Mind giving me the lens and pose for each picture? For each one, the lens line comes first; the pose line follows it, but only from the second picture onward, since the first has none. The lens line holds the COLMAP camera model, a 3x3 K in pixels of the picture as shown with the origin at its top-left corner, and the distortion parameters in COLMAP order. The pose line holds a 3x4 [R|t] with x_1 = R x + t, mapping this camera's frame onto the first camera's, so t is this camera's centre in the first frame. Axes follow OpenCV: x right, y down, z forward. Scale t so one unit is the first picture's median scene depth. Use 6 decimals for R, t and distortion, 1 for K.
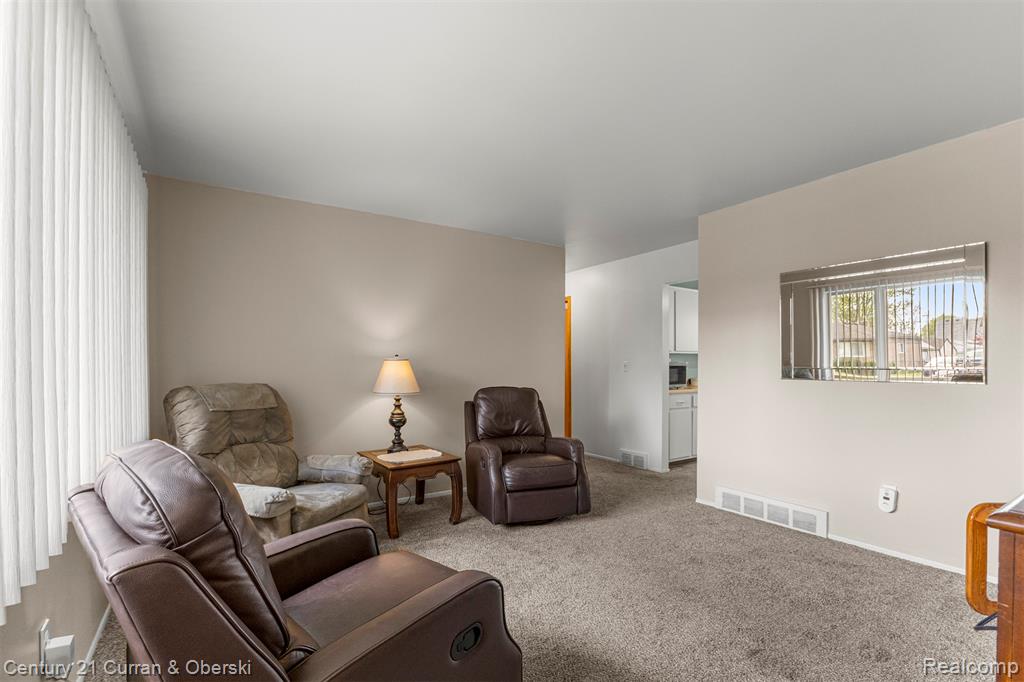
lens RADIAL K [[441.0, 0, 536.1], [0, 441.0, 368.8], [0, 0, 1]] dist [-0.019752, 0.001242]
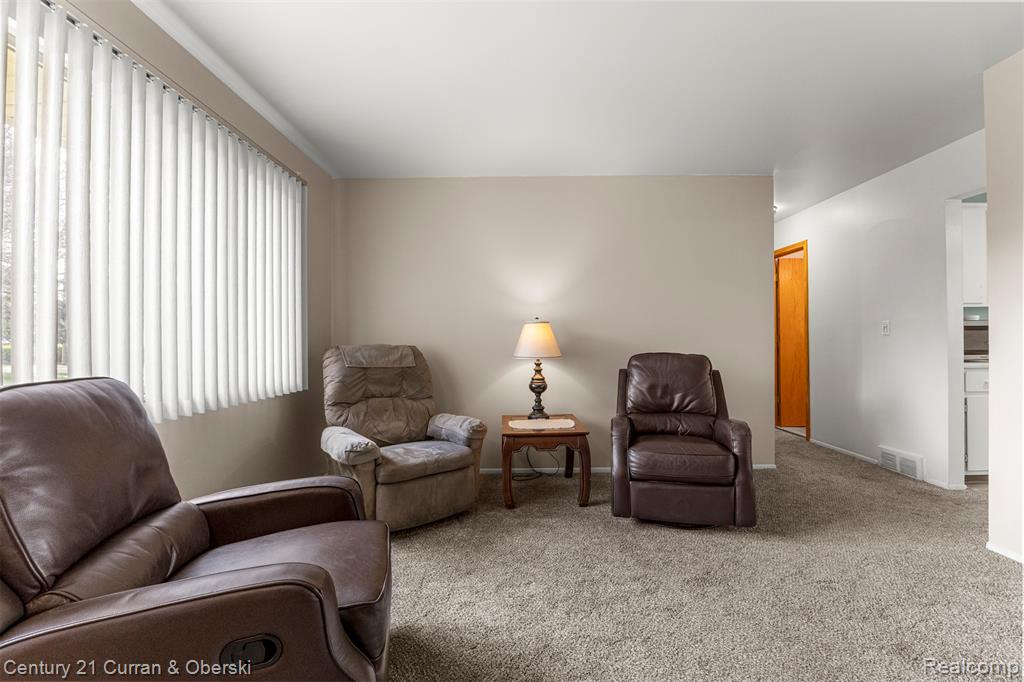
lens RADIAL K [[441.0, 0, 520.4], [0, 441.0, 339.6], [0, 0, 1]] dist [-0.019752, 0.001242]
pose [[0.832502, -0.007006, -0.553977, 0.189171], [0.005027, 0.999974, -0.005092, 0.021479], [0.553998, 0.001454, 0.832516, 0.183633]]
